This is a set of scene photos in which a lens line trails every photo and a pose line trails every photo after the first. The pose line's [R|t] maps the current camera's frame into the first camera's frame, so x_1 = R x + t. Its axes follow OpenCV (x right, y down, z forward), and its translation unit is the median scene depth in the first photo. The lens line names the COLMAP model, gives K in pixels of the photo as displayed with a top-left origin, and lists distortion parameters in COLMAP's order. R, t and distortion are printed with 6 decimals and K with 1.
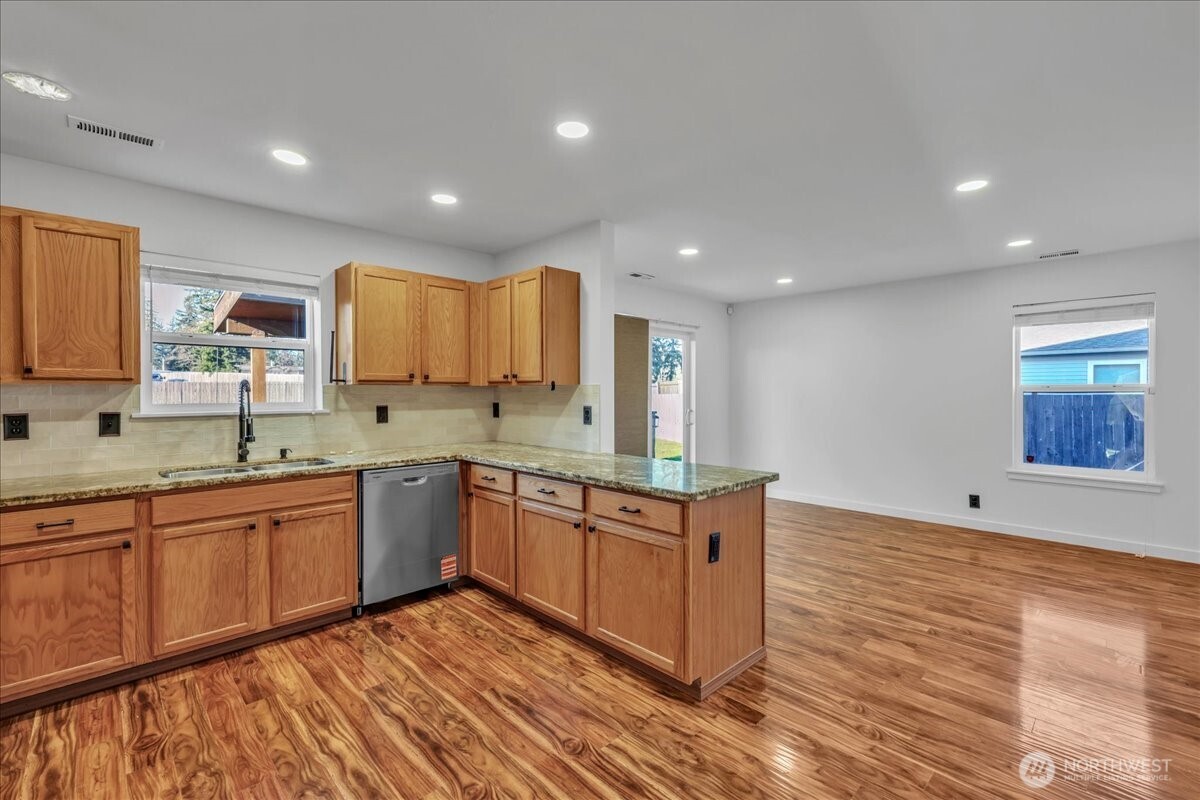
lens RADIAL K [[527.5, 0, 603.4], [0, 527.5, 394.3], [0, 0, 1]] dist [0.011448, -0.000028]
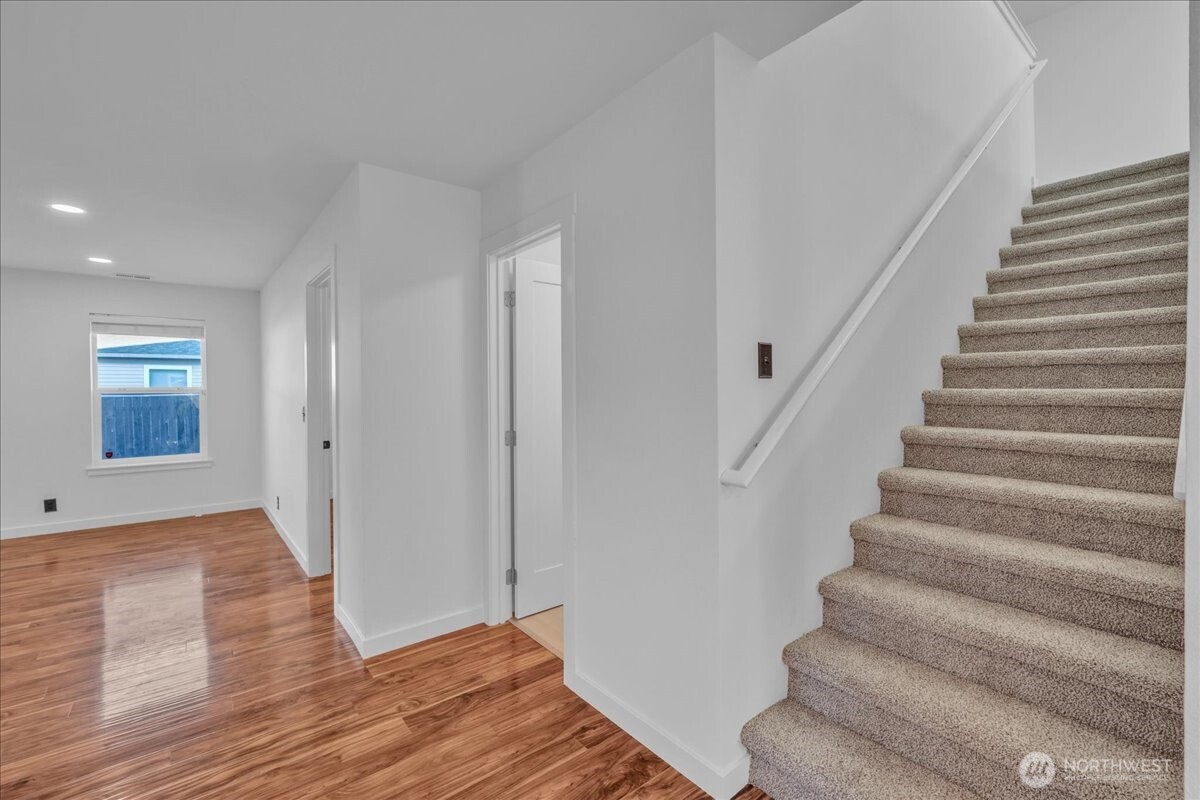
lens RADIAL K [[527.5, 0, 603.4], [0, 527.5, 394.3], [0, 0, 1]] dist [0.011448, -0.000028]
pose [[0.110509, -0.009360, 0.993831, -0.204485], [0.012369, 0.999891, 0.008041, -0.000640], [-0.993798, 0.011404, 0.110613, -0.159397]]
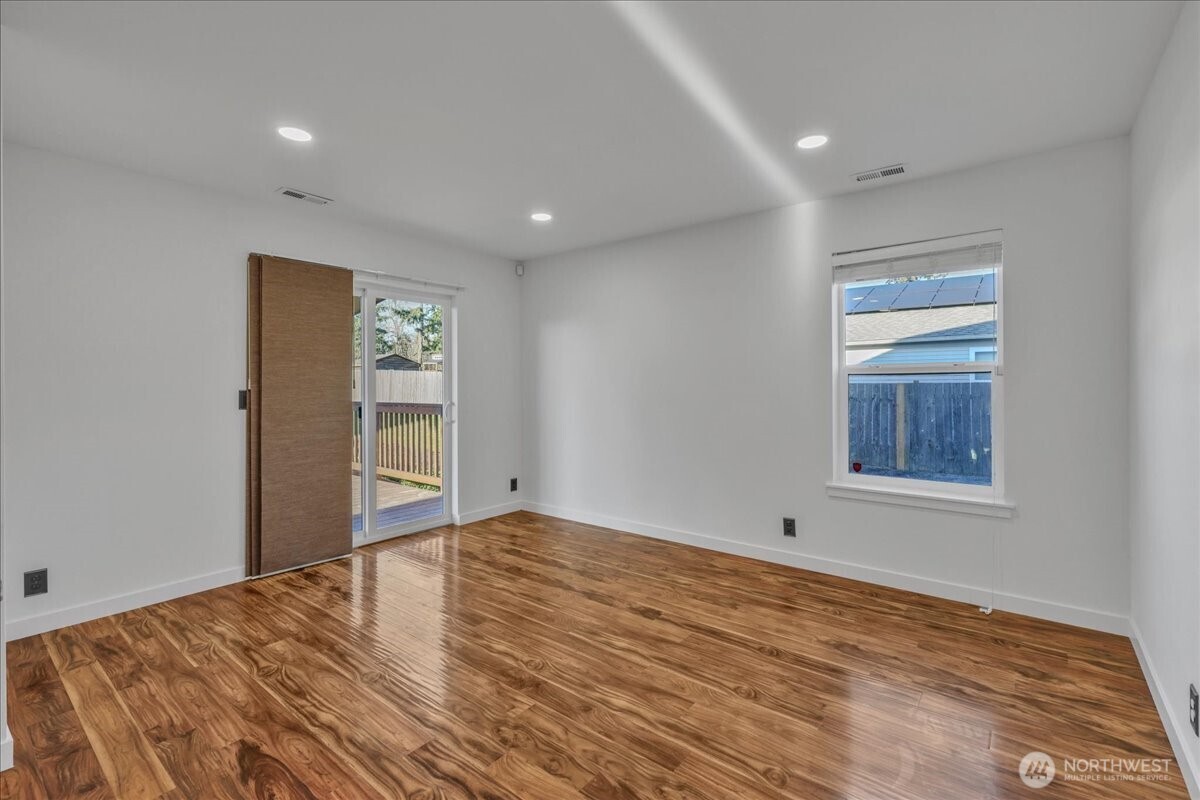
lens RADIAL K [[527.5, 0, 603.4], [0, 527.5, 394.3], [0, 0, 1]] dist [0.011448, -0.000028]
pose [[0.993398, -0.004514, 0.114633, 0.431906], [0.002594, 0.999854, 0.016893, 0.009292], [-0.114692, -0.016484, 0.993264, 0.374647]]
